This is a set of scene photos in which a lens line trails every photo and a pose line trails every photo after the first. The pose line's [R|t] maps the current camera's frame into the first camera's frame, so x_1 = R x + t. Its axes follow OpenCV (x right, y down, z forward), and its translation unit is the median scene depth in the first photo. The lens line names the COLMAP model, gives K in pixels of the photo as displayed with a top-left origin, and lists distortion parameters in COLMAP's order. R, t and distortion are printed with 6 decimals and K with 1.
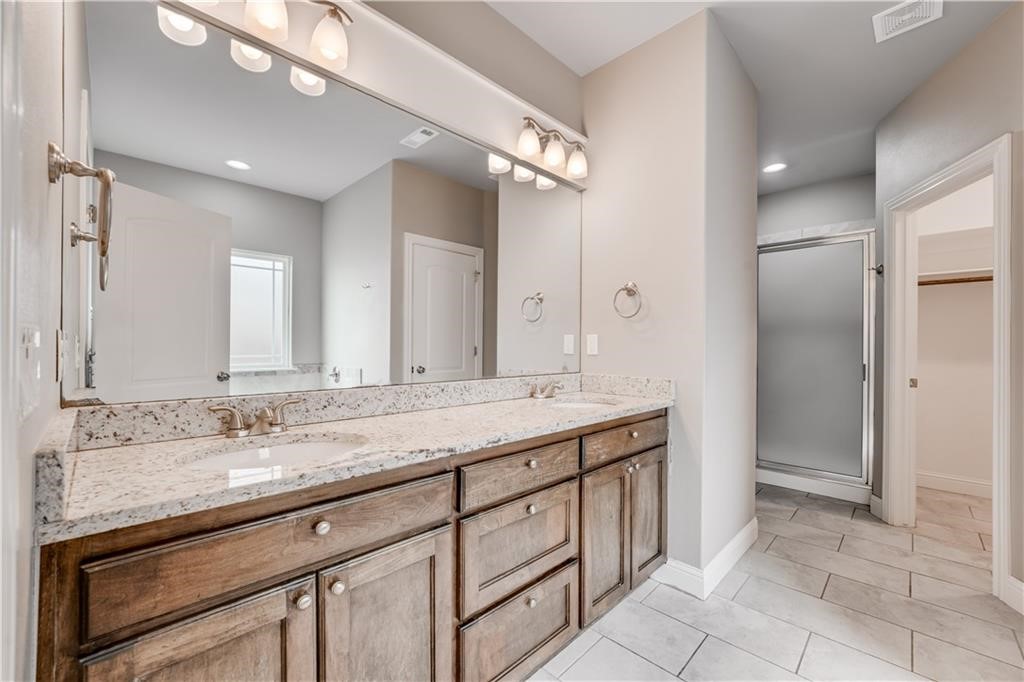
lens RADIAL K [[414.4, 0, 517.3], [0, 414.4, 346.0], [0, 0, 1]] dist [-0.019378, 0.003382]
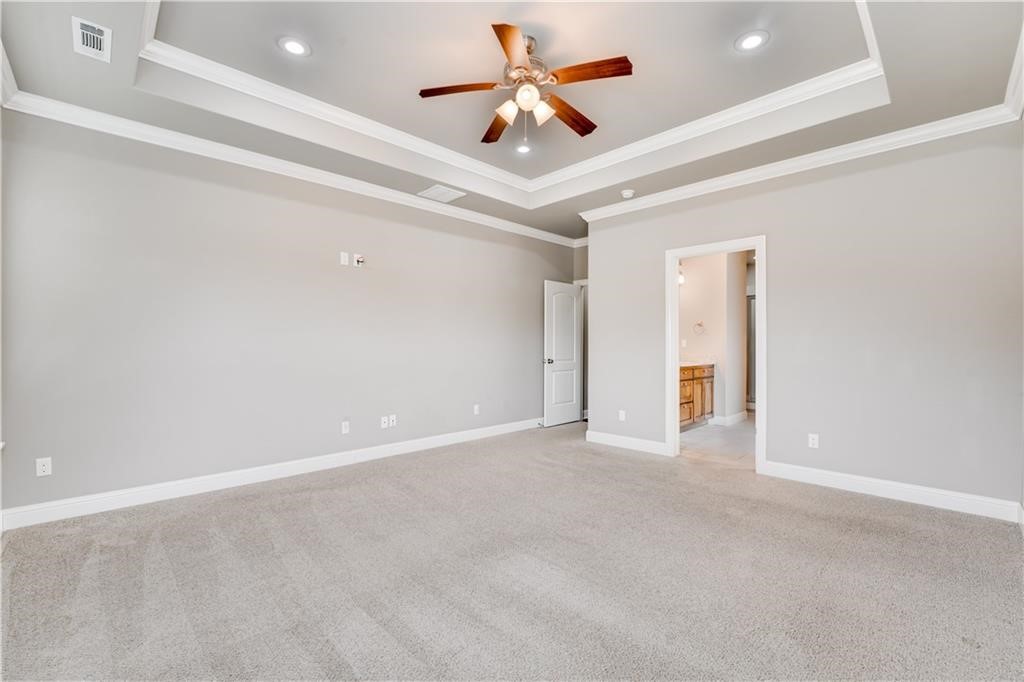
lens RADIAL K [[414.4, 0, 519.2], [0, 414.4, 346.6], [0, 0, 1]] dist [-0.019378, 0.003382]
pose [[0.999792, -0.004296, -0.019917, -1.598757], [0.004138, 0.999959, -0.008009, 0.060075], [0.019951, 0.007925, 0.999770, -3.269021]]
